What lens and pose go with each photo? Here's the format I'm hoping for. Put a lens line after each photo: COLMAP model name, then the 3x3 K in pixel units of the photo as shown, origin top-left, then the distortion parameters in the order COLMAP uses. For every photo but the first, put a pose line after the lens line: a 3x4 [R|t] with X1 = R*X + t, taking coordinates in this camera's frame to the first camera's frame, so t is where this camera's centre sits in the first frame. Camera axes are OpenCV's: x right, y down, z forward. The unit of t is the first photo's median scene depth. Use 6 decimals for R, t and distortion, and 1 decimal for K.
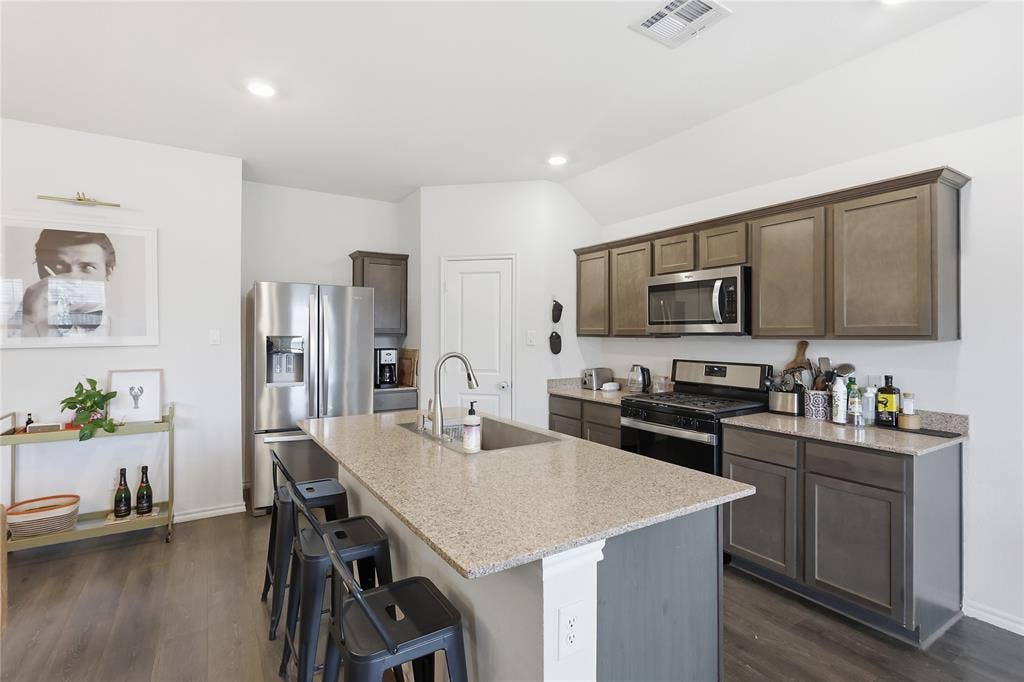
lens RADIAL K [[492.9, 0, 513.2], [0, 492.9, 331.6], [0, 0, 1]] dist [0.001511, 0.000394]
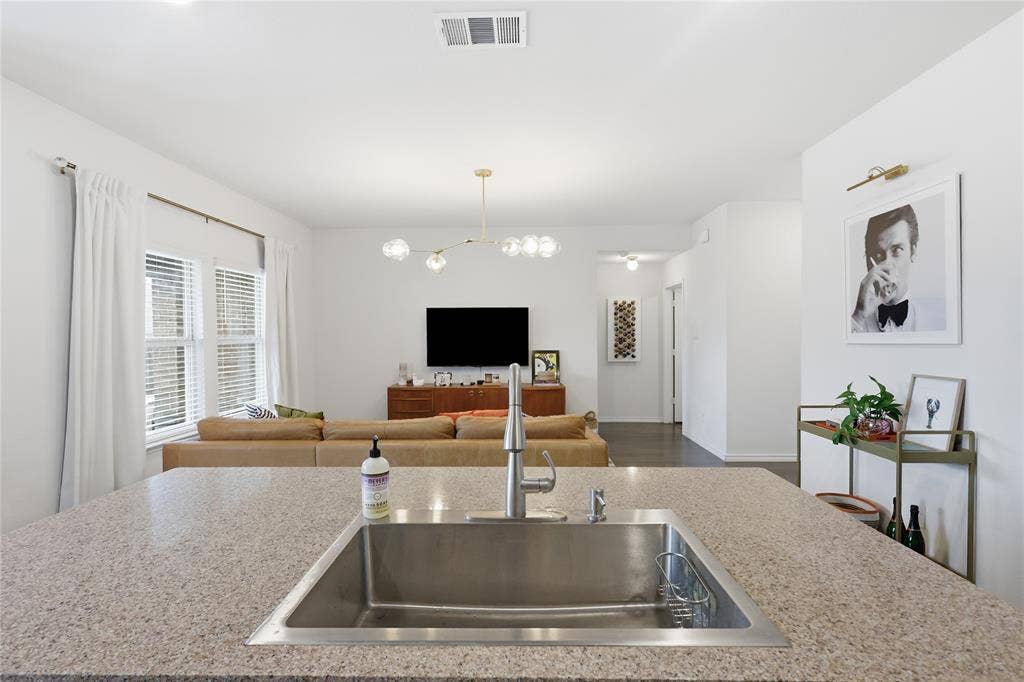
lens RADIAL K [[492.9, 0, 513.2], [0, 492.9, 331.6], [0, 0, 1]] dist [0.001511, 0.000394]
pose [[-0.567873, -0.004520, -0.823104, 0.207414], [0.008135, 0.999905, -0.011103, 0.013681], [0.823076, -0.013001, -0.567782, 0.925559]]
